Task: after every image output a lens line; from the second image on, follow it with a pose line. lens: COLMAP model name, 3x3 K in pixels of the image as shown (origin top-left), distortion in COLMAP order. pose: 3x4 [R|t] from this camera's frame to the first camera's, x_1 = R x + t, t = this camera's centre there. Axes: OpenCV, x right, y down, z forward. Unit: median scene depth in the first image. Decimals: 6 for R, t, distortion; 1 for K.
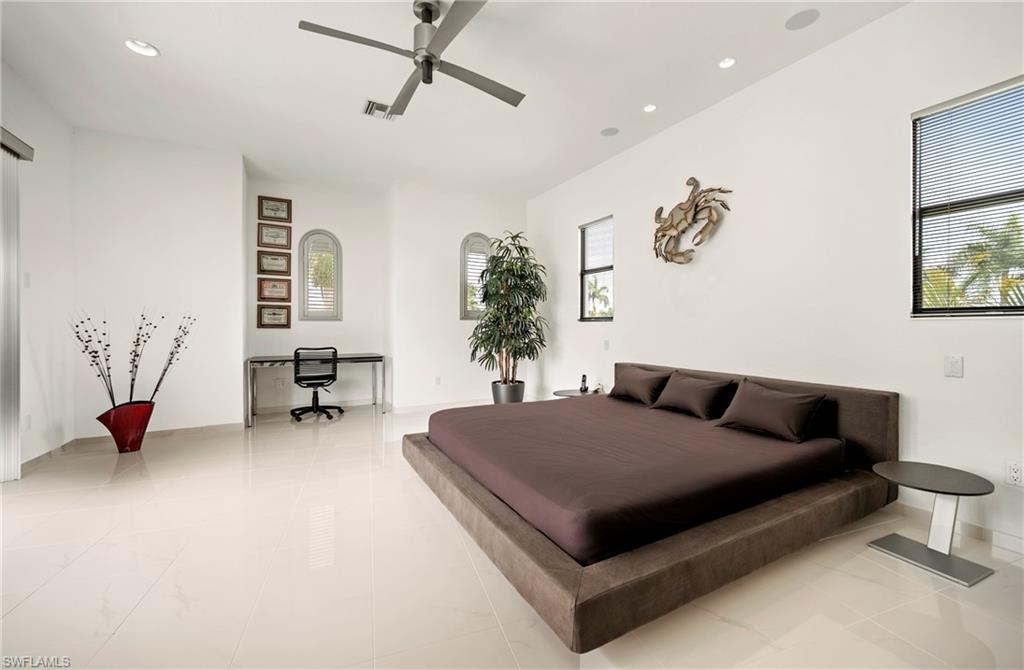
lens RADIAL K [[420.7, 0, 512.0], [0, 420.7, 335.0], [0, 0, 1]] dist [-0.000159, -0.000008]
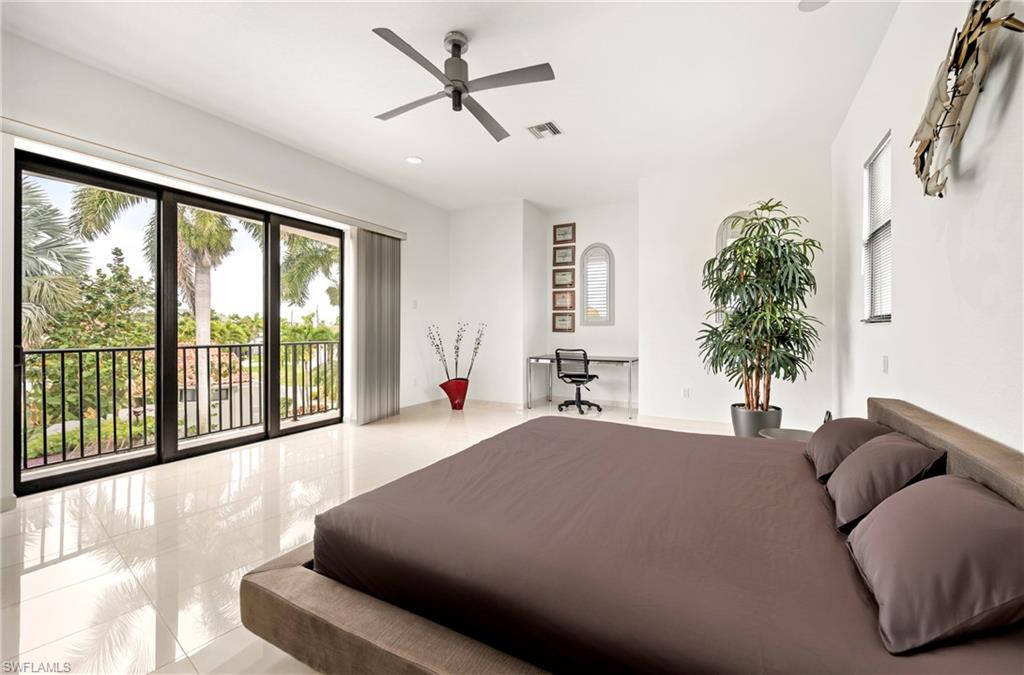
lens RADIAL K [[412.0, 0, 512.0], [0, 412.0, 337.5], [0, 0, 1]] dist [-0.000014, 0.000009]
pose [[0.540441, 0.015800, -0.841233, 0.367791], [-0.020437, 0.999775, 0.005648, -0.004222], [0.841133, 0.014139, 0.540643, 0.245854]]
